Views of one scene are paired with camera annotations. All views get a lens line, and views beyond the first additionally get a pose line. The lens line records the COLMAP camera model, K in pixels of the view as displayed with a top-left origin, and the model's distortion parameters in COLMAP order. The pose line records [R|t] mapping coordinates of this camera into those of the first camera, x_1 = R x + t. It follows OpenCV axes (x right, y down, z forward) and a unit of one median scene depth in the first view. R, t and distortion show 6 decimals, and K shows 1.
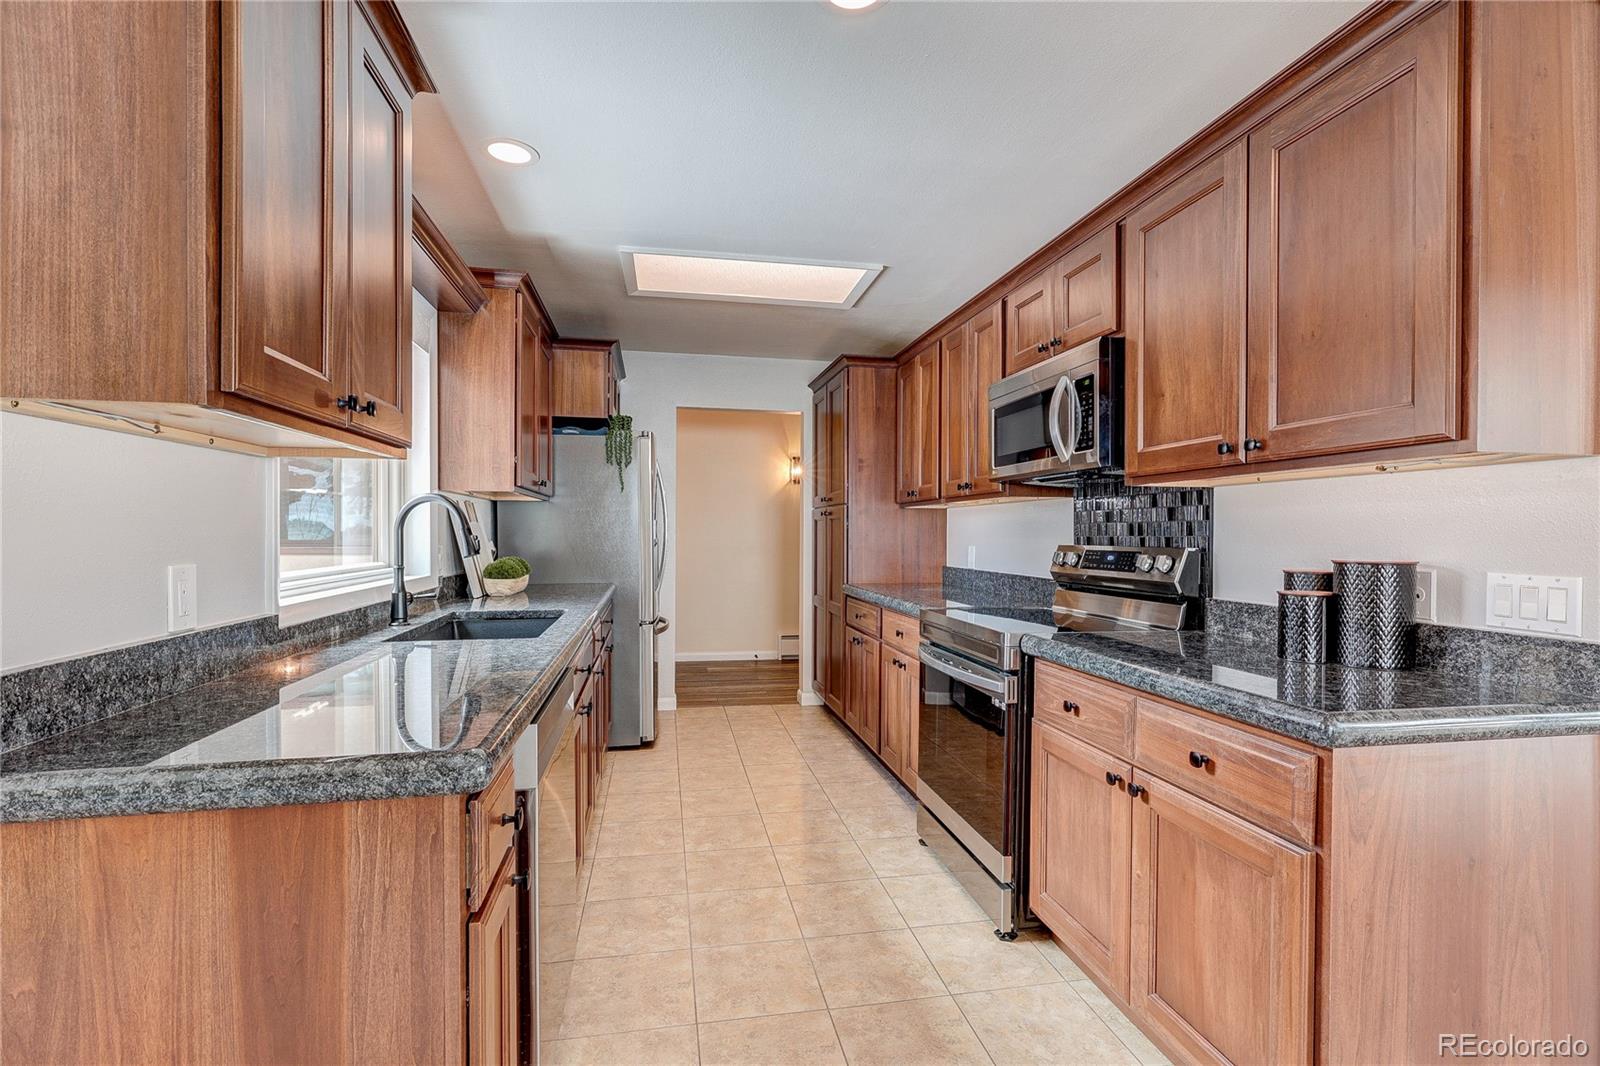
lens RADIAL K [[750.0, 0, 792.9], [0, 750.0, 536.4], [0, 0, 1]] dist [-0.004872, 0.000114]
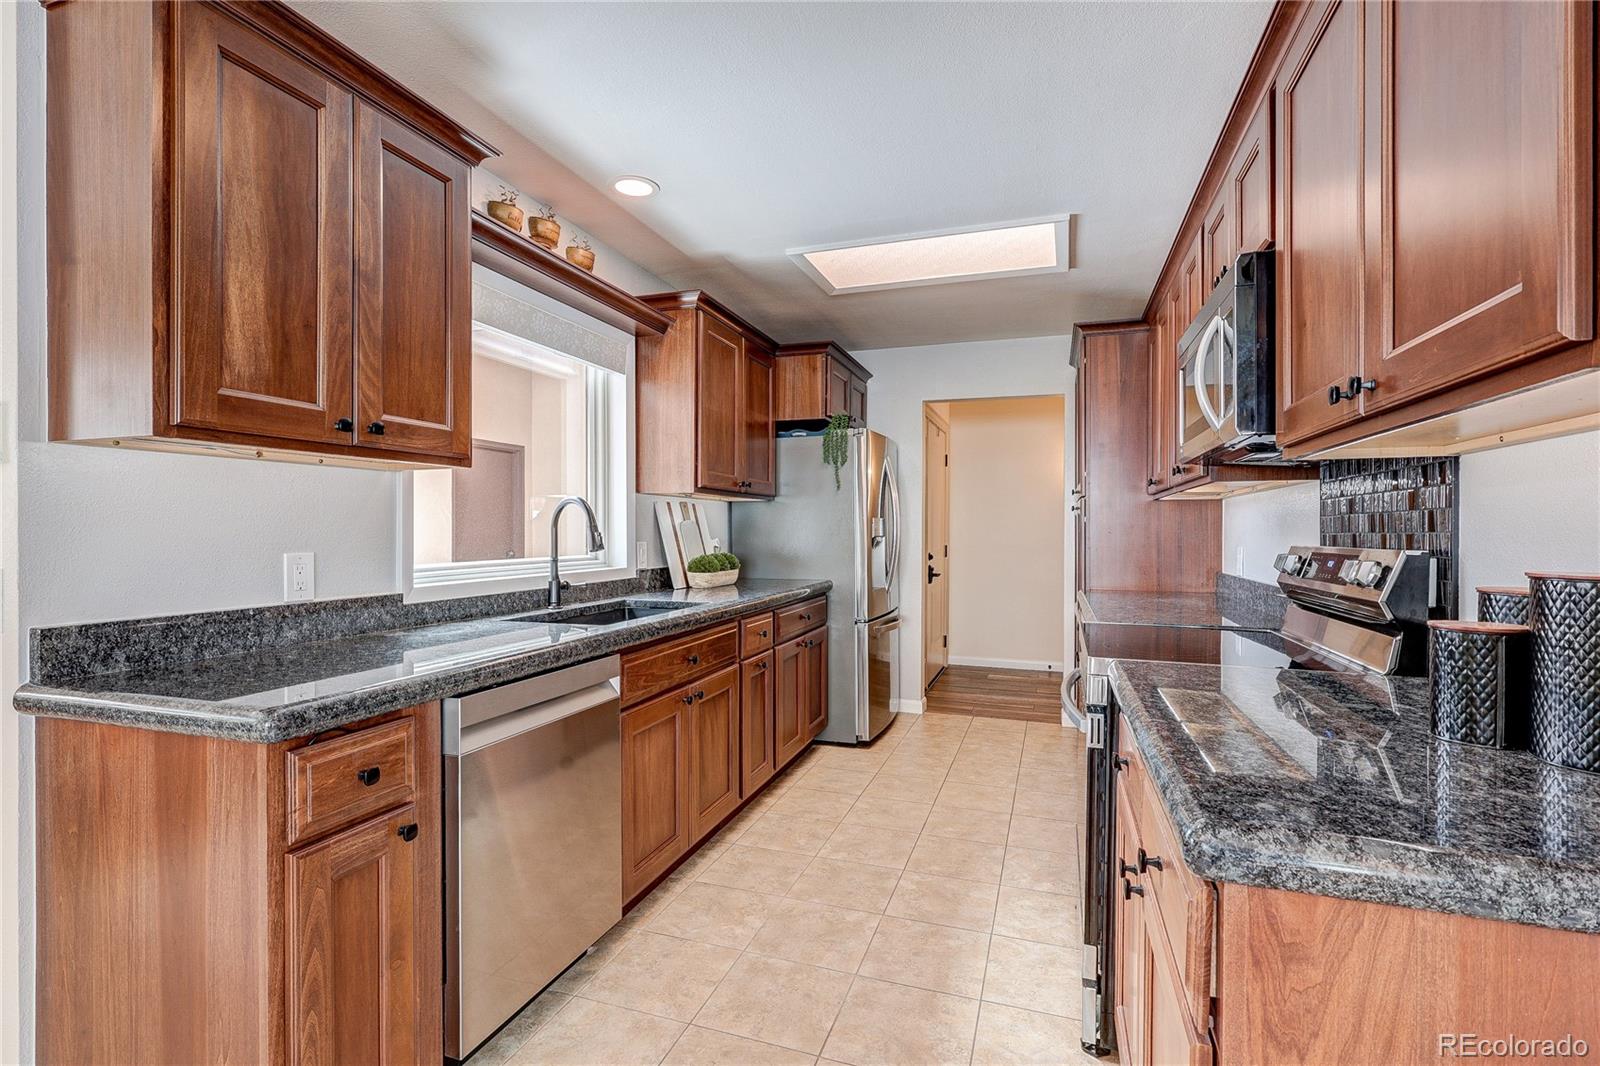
lens RADIAL K [[750.0, 0, 794.1], [0, 750.0, 530.0], [0, 0, 1]] dist [-0.004872, 0.000114]
pose [[0.866700, -0.002164, -0.498825, 0.301197], [-0.001664, 0.999972, -0.007229, 0.002269], [0.498826, 0.007095, 0.866673, 0.126655]]
